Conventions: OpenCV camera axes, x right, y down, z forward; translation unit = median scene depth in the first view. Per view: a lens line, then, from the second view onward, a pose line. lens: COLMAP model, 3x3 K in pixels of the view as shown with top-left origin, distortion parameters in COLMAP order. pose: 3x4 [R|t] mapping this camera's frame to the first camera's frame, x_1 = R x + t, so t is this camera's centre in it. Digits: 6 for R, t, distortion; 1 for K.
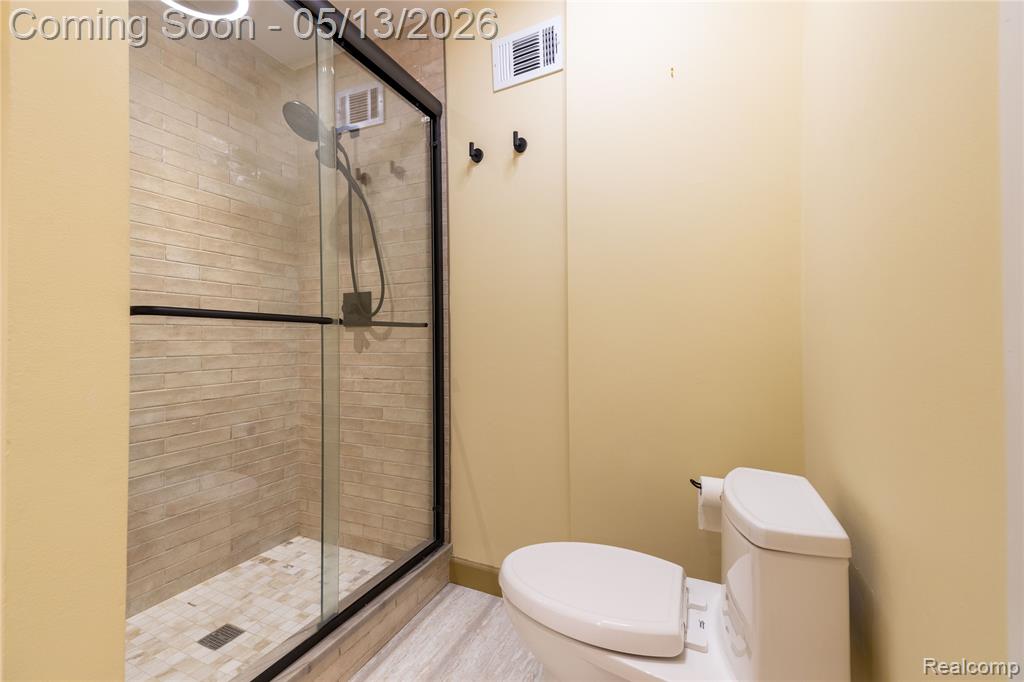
lens RADIAL K [[415.3, 0, 513.3], [0, 415.3, 337.9], [0, 0, 1]] dist [0.060561, -0.022118]
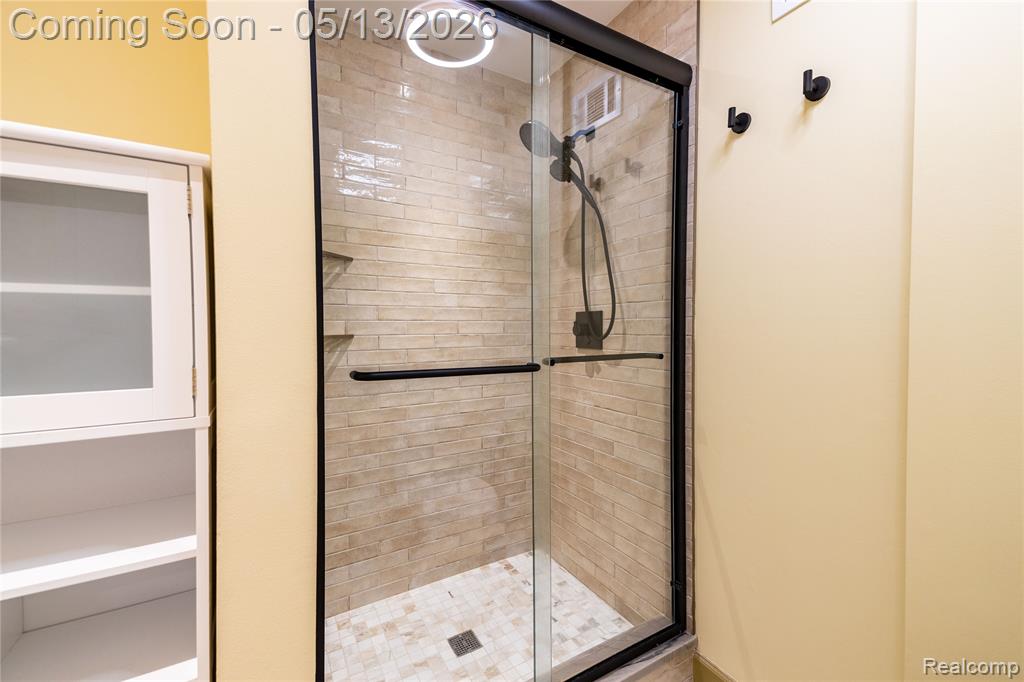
lens RADIAL K [[422.6, 0, 511.5], [0, 422.6, 337.9], [0, 0, 1]] dist [0.060405, -0.022277]
pose [[0.820495, 0.020555, -0.571284, 0.021092], [-0.002272, 0.999463, 0.032697, -0.086707], [0.571649, -0.025530, 0.820101, 0.151457]]
